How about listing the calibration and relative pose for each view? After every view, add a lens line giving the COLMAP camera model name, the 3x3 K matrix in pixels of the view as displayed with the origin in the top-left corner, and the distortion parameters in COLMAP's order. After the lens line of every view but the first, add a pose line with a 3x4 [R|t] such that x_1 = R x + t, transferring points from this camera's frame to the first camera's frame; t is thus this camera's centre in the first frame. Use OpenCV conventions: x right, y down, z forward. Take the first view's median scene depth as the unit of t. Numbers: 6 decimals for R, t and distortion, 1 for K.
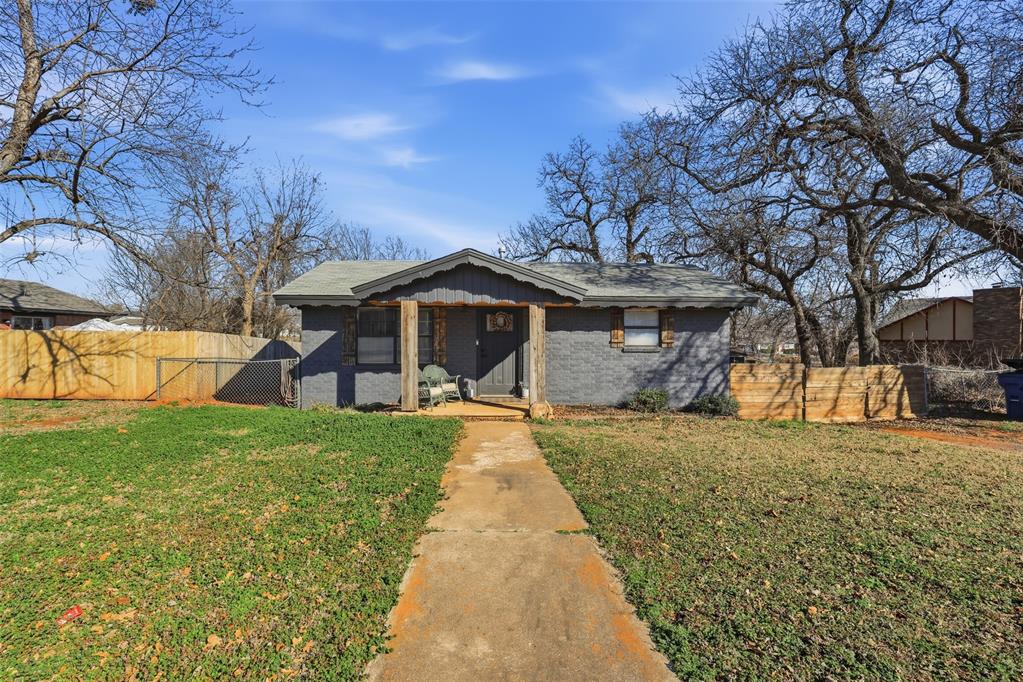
lens RADIAL K [[470.2, 0, 506.1], [0, 470.2, 337.3], [0, 0, 1]] dist [-0.029373, -0.000445]
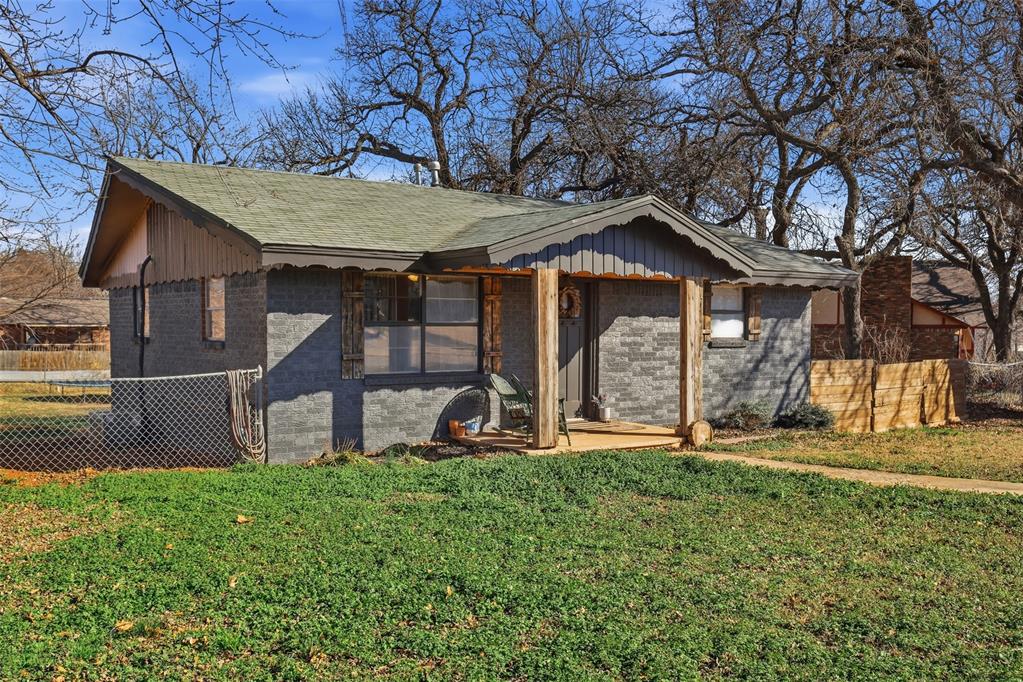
lens RADIAL K [[982.1, 0, 508.2], [0, 982.1, 351.5], [0, 0, 1]] dist [0.008146, 0.000000]
pose [[0.832297, -0.015678, 0.554108, -0.802238], [-0.005431, 0.999321, 0.036431, -0.013398], [-0.554303, -0.033331, 0.831647, -0.036487]]
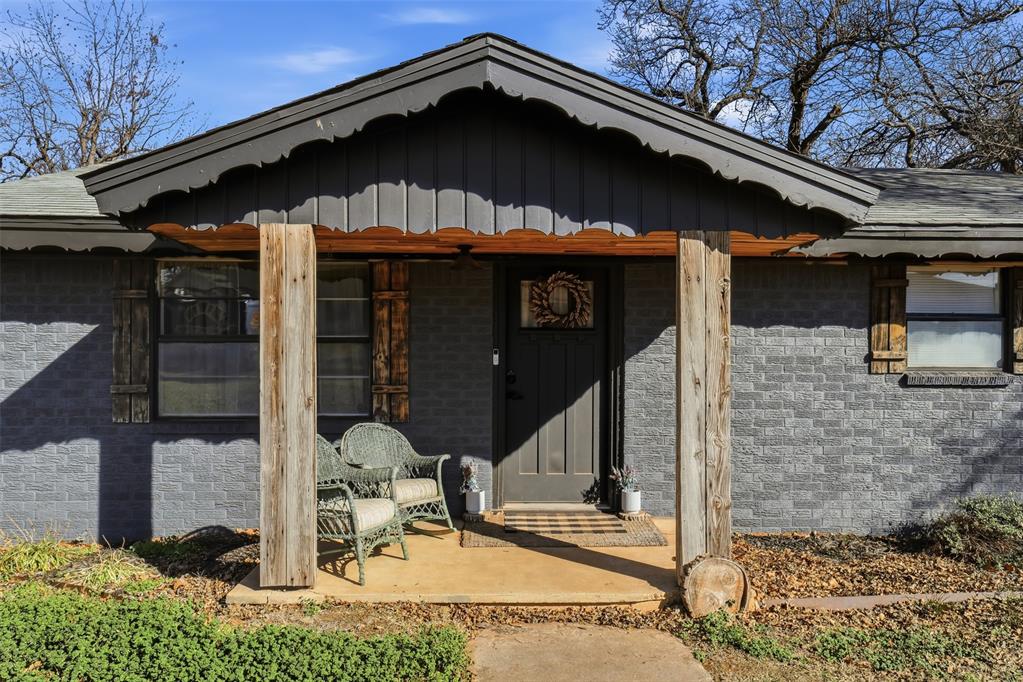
lens RADIAL K [[764.7, 0, 503.5], [0, 764.7, 344.3], [0, 0, 1]] dist [0.014465, -0.000124]
pose [[0.999994, 0.002278, -0.002776, -0.053743], [-0.002267, 0.999990, 0.003878, -0.001762], [0.002785, -0.003872, 0.999989, 0.419373]]
